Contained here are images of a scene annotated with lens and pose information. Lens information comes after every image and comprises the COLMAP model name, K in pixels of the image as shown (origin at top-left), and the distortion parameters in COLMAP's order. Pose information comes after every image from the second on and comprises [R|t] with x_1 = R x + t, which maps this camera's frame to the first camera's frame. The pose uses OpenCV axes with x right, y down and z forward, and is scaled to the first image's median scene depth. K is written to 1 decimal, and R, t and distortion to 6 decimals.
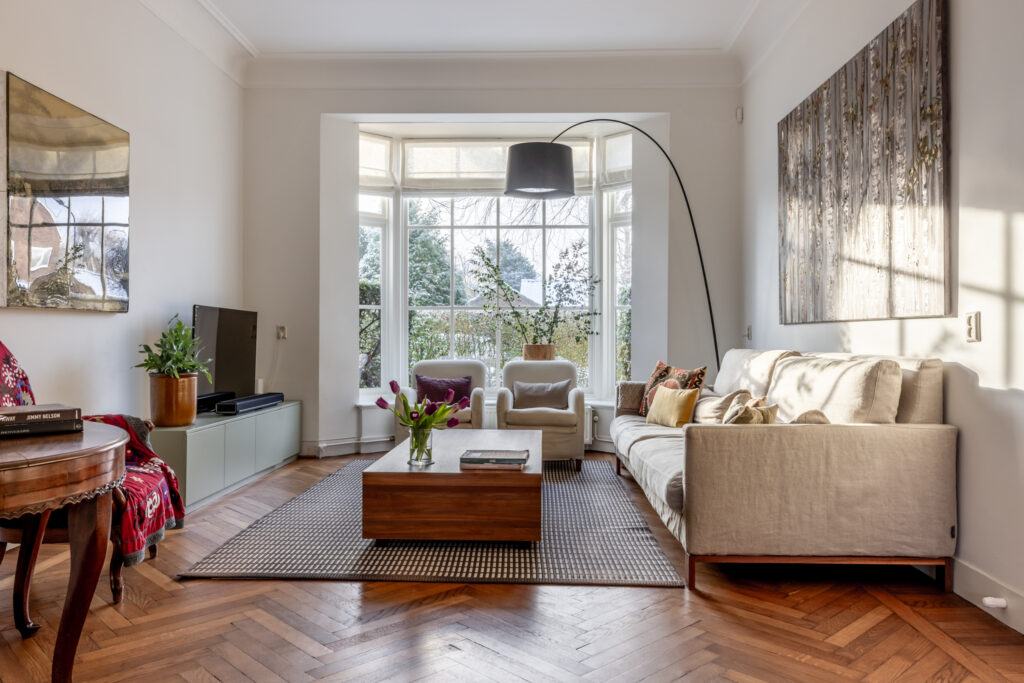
lens RADIAL K [[775.4, 0, 520.1], [0, 775.4, 333.0], [0, 0, 1]] dist [0.004873, 0.003956]
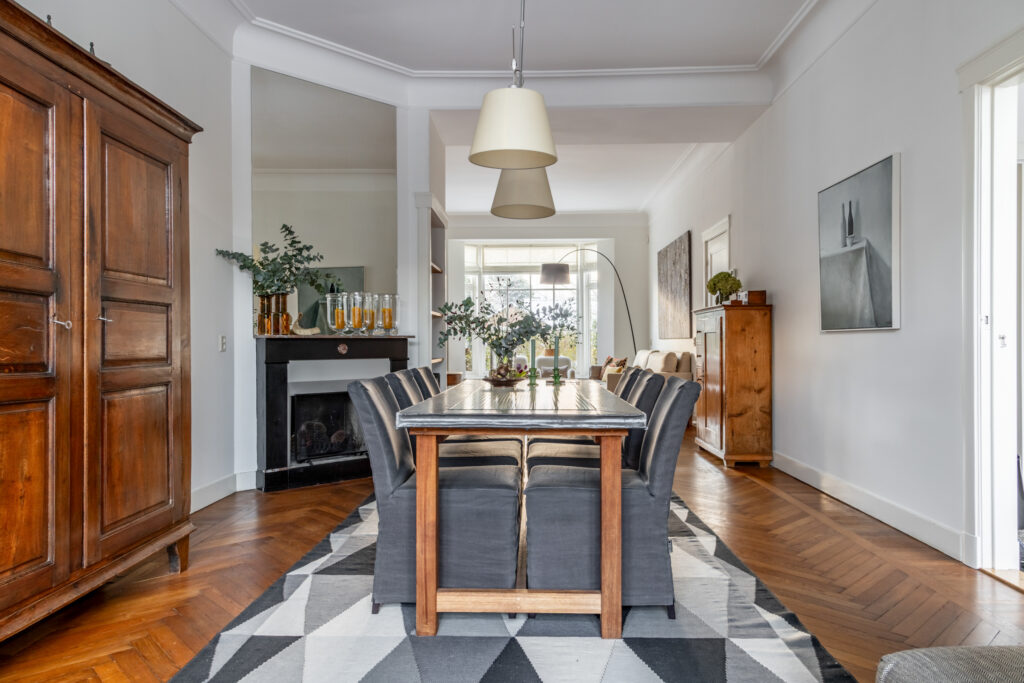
lens RADIAL K [[683.7, 0, 509.6], [0, 683.7, 337.3], [0, 0, 1]] dist [0.010188, 0.002795]
pose [[0.999942, -0.005607, -0.009211, -0.107238], [0.005562, 0.999973, -0.004864, -0.010862], [0.009238, 0.004813, 0.999946, -1.204603]]
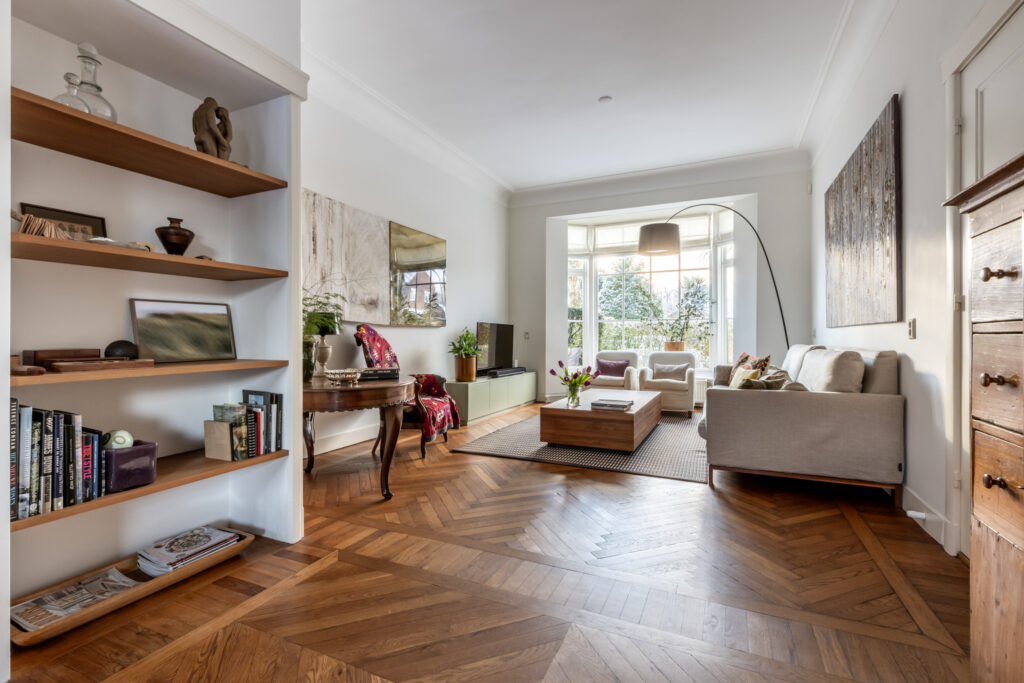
lens RADIAL K [[462.1, 0, 512.8], [0, 462.1, 335.8], [0, 0, 1]] dist [0.003067, 0.000336]
pose [[0.918418, -0.005874, -0.395568, 0.150153], [0.006352, 0.999980, -0.000102, 0.000108], [0.395561, -0.002419, 0.918437, -0.068781]]
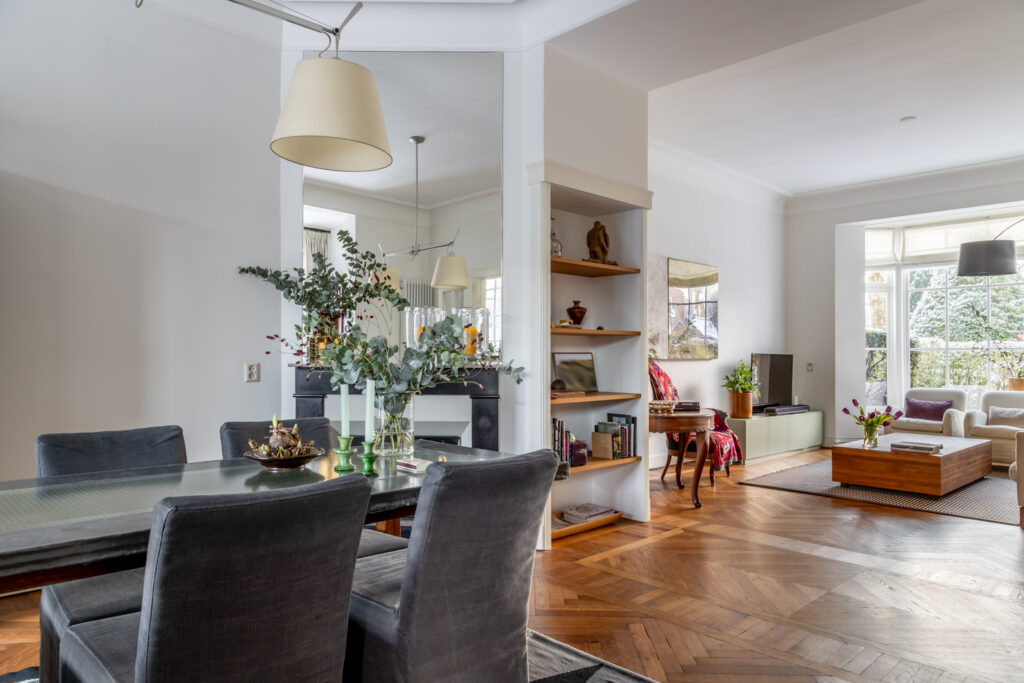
lens RADIAL K [[683.7, 0, 505.6], [0, 683.7, 341.7], [0, 0, 1]] dist [0.010188, 0.002795]
pose [[0.712753, -0.015073, -0.701253, 0.320549], [0.000384, 0.999777, -0.021098, -0.032543], [0.701415, 0.014768, 0.712601, -0.598149]]
